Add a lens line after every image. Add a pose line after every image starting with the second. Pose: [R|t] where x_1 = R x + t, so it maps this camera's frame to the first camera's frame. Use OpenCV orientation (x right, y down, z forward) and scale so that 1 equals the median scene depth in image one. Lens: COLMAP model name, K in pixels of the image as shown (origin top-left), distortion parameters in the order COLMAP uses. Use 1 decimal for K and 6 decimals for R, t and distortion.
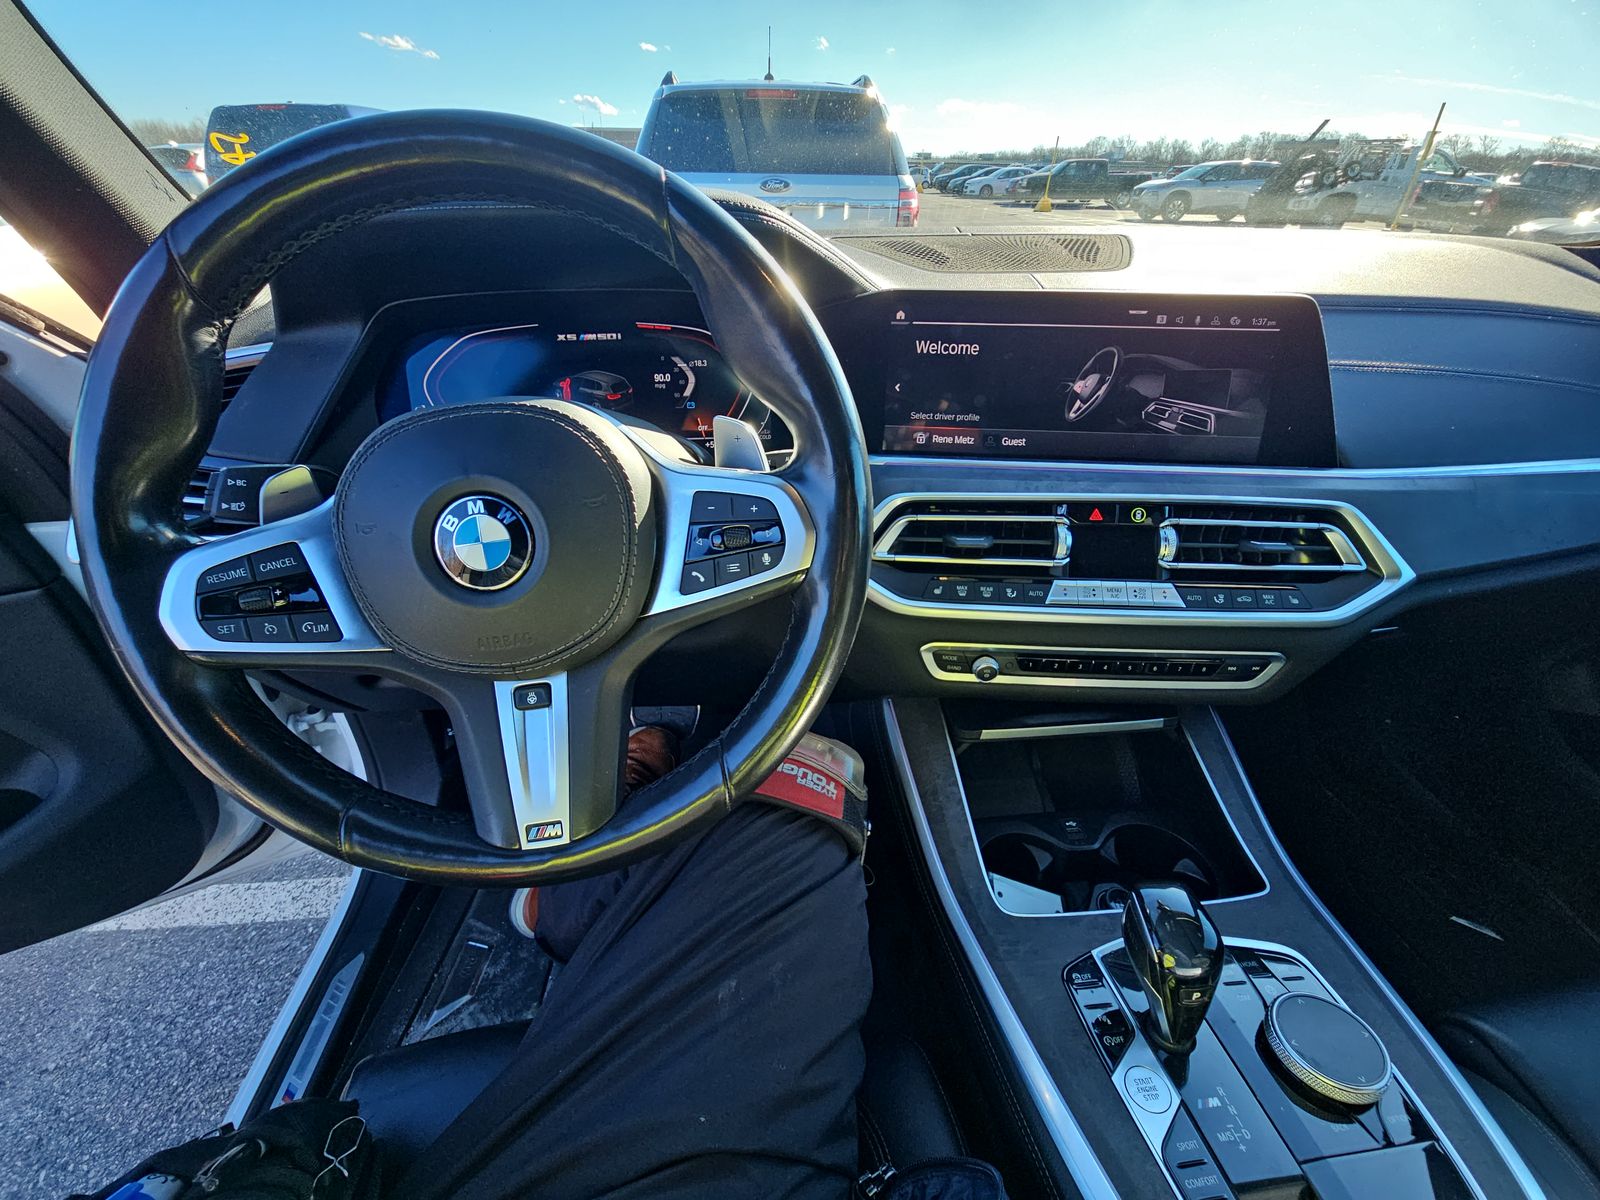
lens RADIAL K [[641.8, 0, 800.0], [0, 641.8, 600.0], [0, 0, 1]] dist [-0.001948, -0.000135]
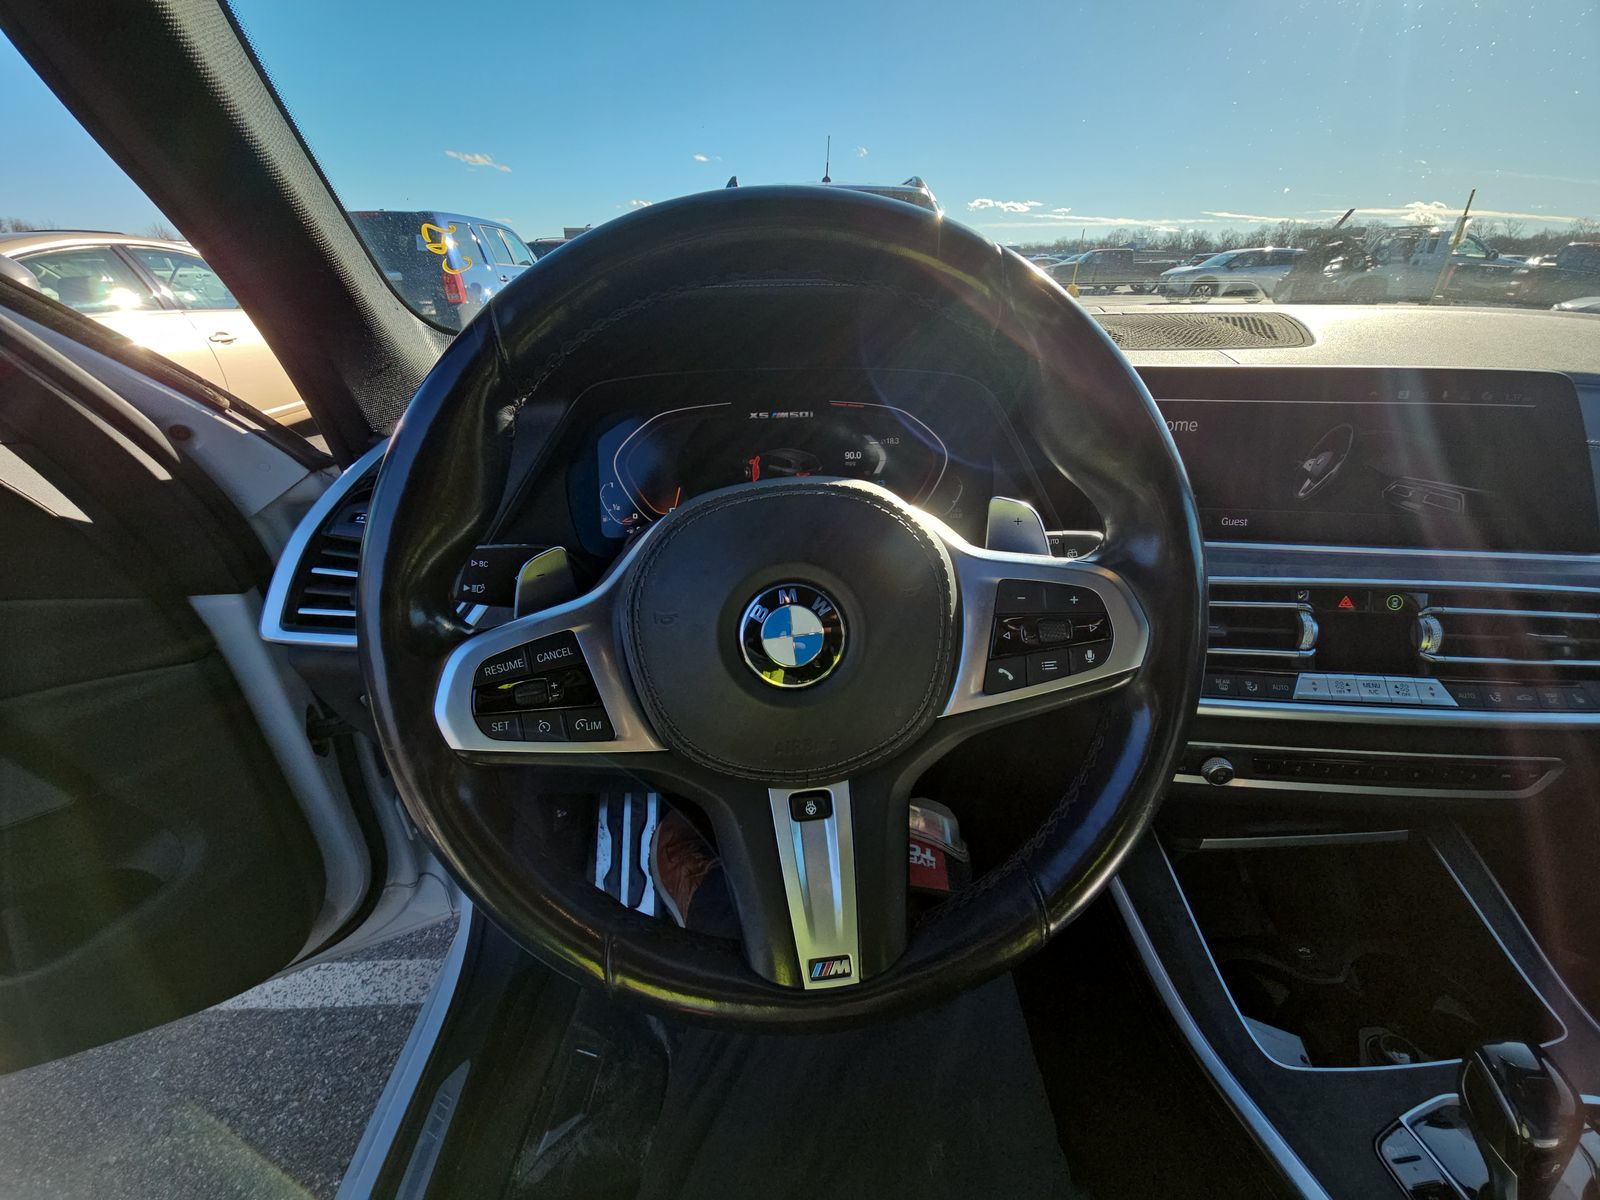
lens RADIAL K [[642.5, 0, 810.6], [0, 642.5, 606.0], [0, 0, 1]] dist [-0.000469, -0.000151]
pose [[0.998874, 0.010725, -0.046216, -0.253783], [-0.015272, 0.994950, -0.099201, -0.024756], [0.044919, 0.099795, 0.993994, 0.059153]]
